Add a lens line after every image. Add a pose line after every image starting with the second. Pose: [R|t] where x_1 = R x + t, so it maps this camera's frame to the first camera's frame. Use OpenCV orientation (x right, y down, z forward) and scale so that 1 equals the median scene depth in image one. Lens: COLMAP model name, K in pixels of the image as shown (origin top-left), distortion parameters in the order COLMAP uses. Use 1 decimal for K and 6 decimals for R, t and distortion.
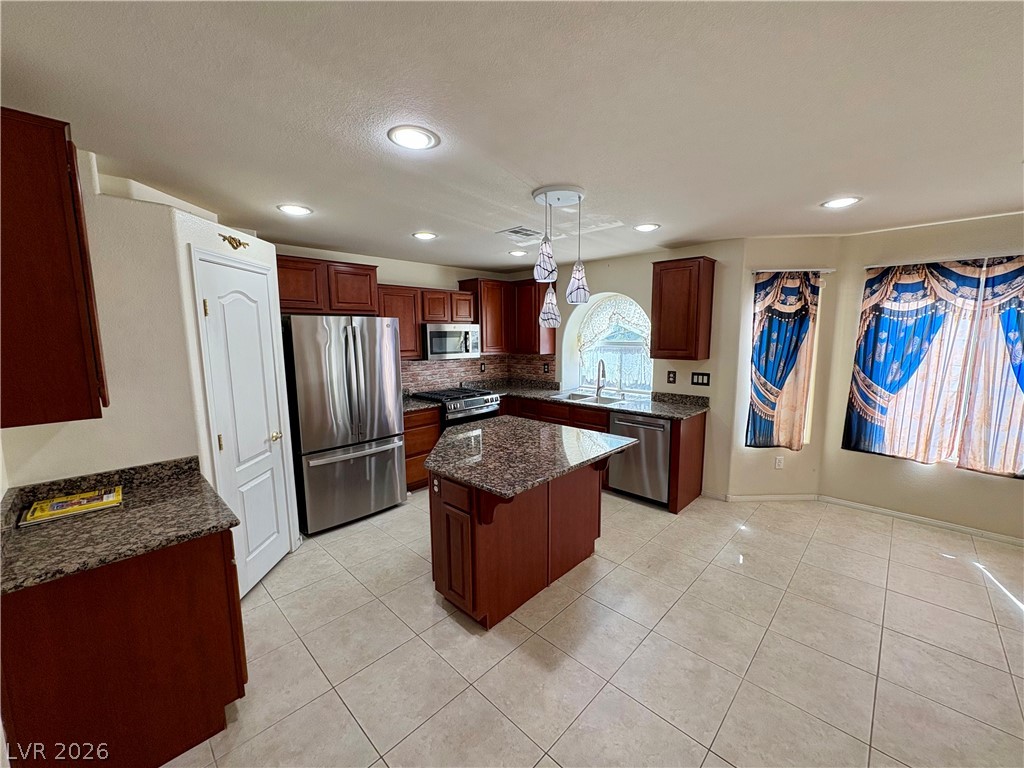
lens RADIAL K [[408.7, 0, 512.0], [0, 408.7, 384.0], [0, 0, 1]] dist [0.001150, 0.000483]
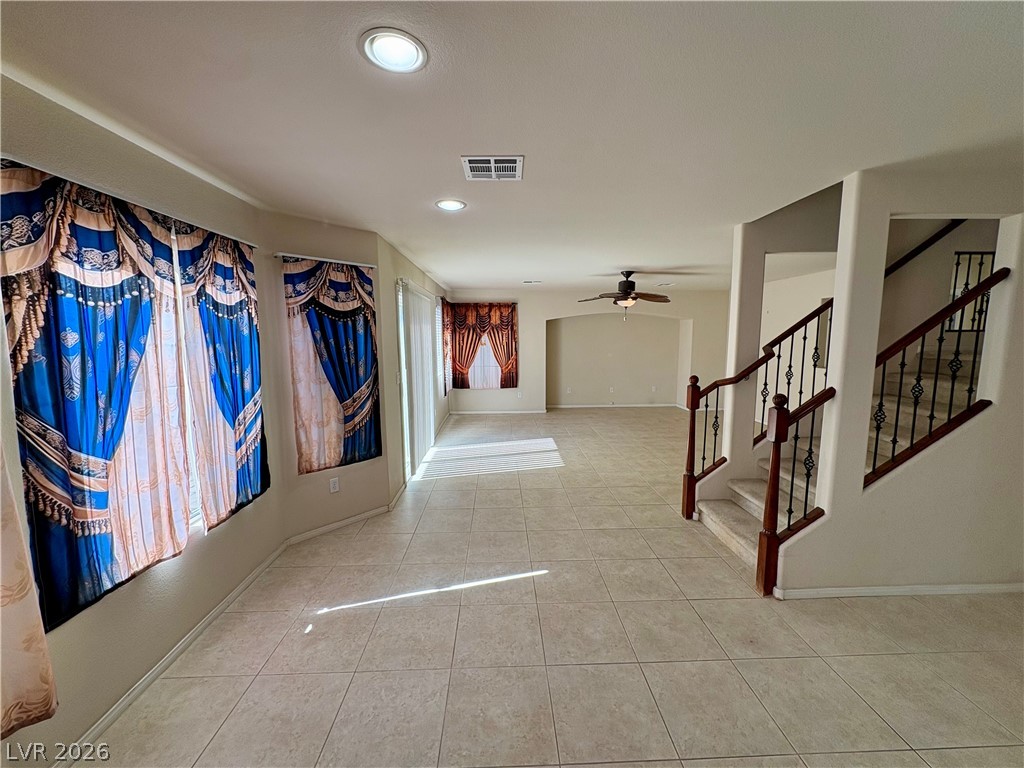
lens RADIAL K [[408.7, 0, 512.0], [0, 408.7, 384.0], [0, 0, 1]] dist [0.001150, 0.000483]
pose [[-0.724572, -0.081886, 0.684317, 0.260069], [0.088352, 0.973688, 0.210062, -0.120598], [-0.683512, 0.212666, -0.698272, 0.978078]]
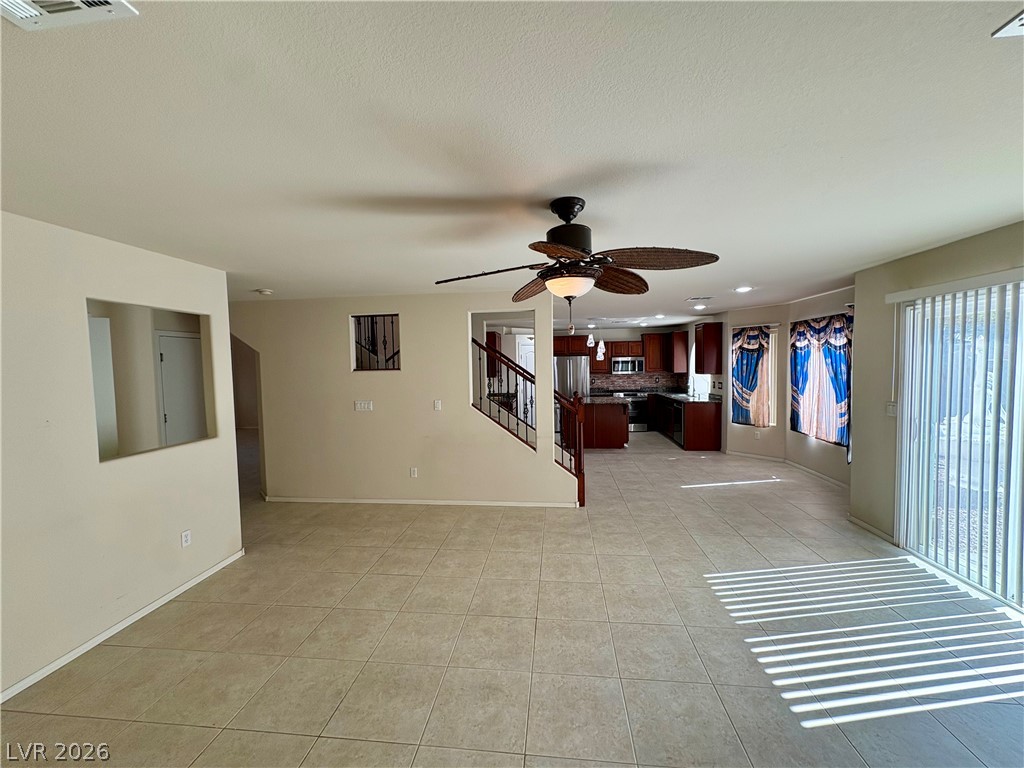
lens RADIAL K [[408.7, 0, 512.0], [0, 408.7, 384.0], [0, 0, 1]] dist [0.001150, 0.000483]
pose [[0.619333, 0.030807, -0.784524, 1.489822], [-0.079117, 0.996592, -0.023323, 0.109547], [0.781132, 0.076514, 0.619660, -0.967513]]
